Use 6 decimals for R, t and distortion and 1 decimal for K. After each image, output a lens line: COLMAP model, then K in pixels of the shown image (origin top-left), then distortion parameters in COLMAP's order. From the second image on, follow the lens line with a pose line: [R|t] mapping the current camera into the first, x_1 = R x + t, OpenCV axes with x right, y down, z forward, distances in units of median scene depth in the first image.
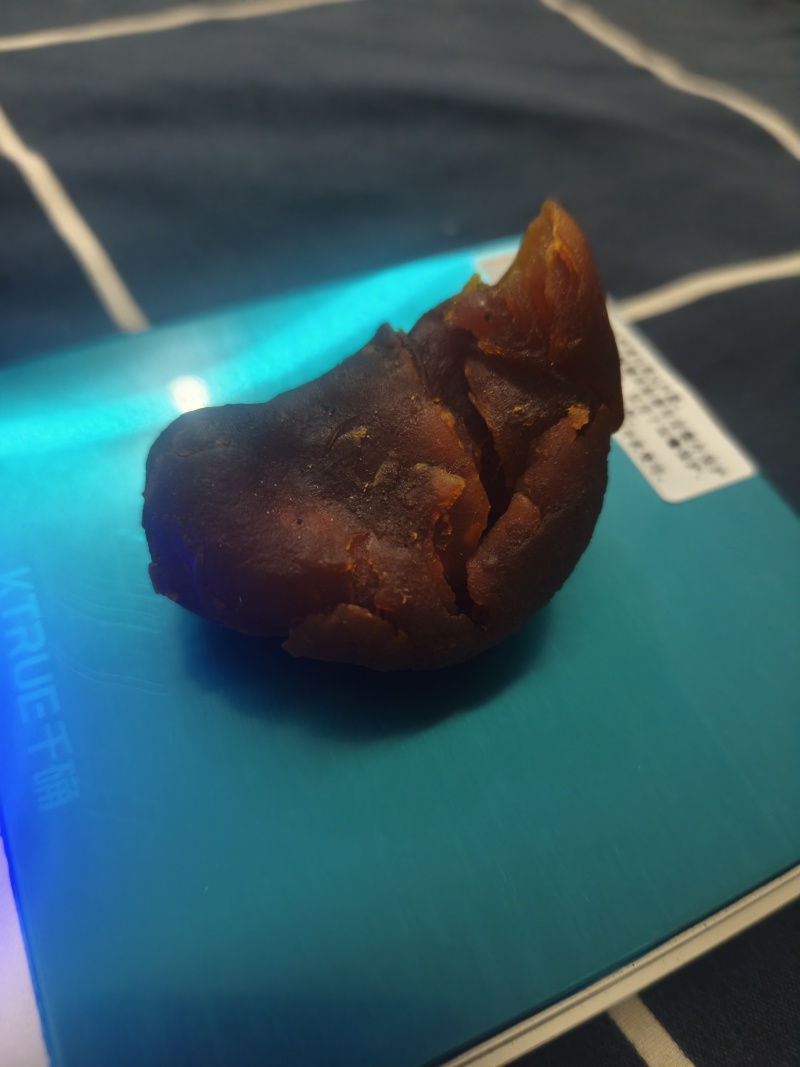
lens RADIAL K [[780.0, 0, 400.0], [0, 780.0, 533.5], [0, 0, 1]] dist [0.009262, -0.116357]
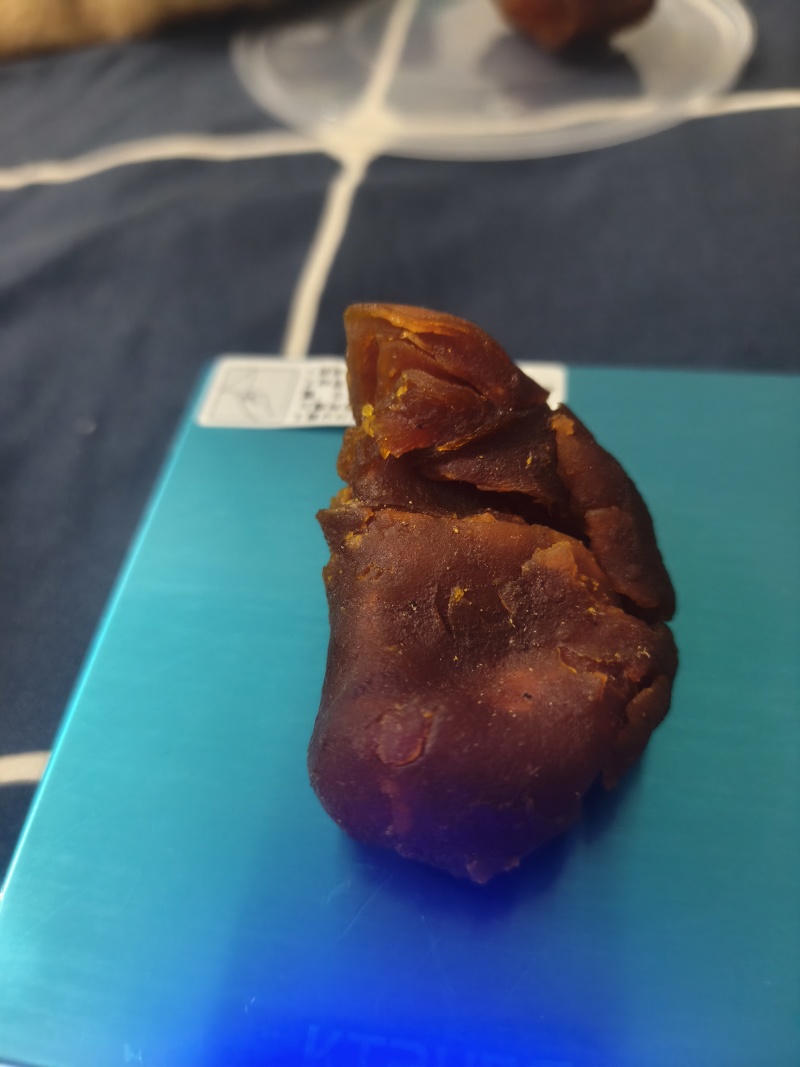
lens RADIAL K [[780.0, 0, 400.0], [0, 780.0, 533.5], [0, 0, 1]] dist [0.009262, -0.116357]
pose [[0.534748, -0.734041, 0.418602, -0.438000], [0.749857, 0.640592, 0.165399, -0.391714], [-0.389563, 0.225445, 0.892981, 0.163898]]
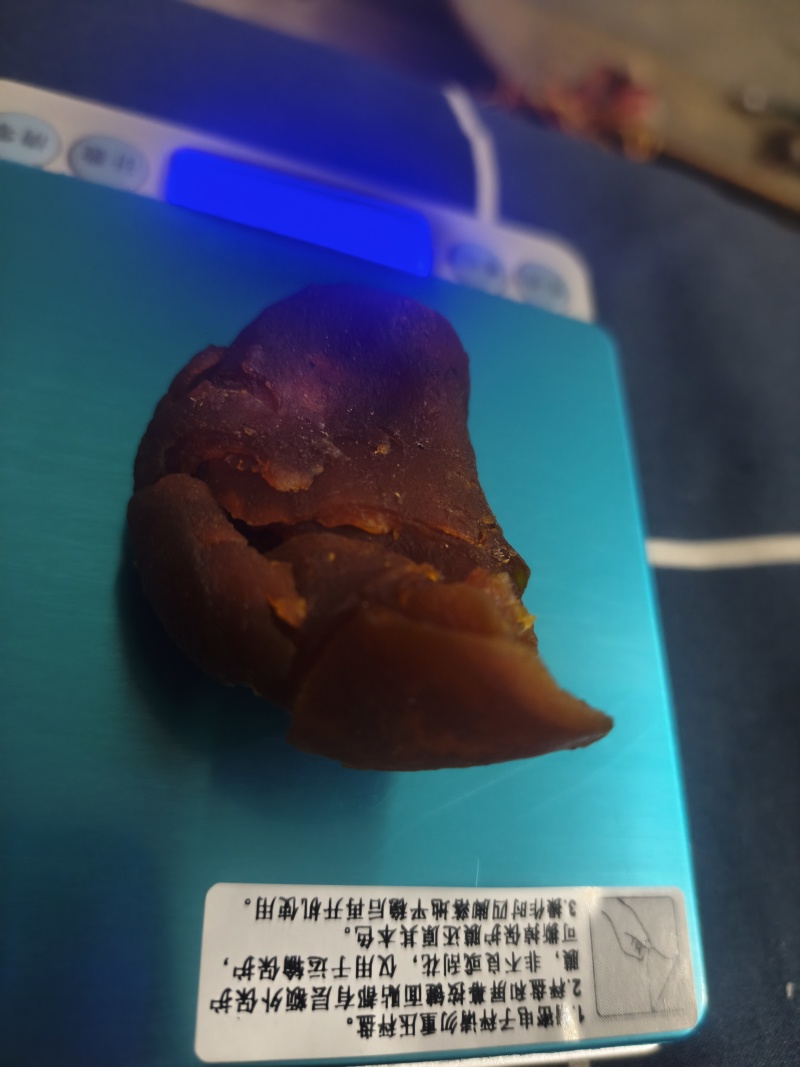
lens RADIAL K [[780.0, 0, 400.0], [0, 780.0, 533.5], [0, 0, 1]] dist [0.009262, -0.116357]
pose [[-0.360865, 0.739743, -0.567941, 0.571211], [-0.915995, -0.166664, 0.364934, -0.521876], [0.175302, 0.651923, 0.737744, 0.370335]]
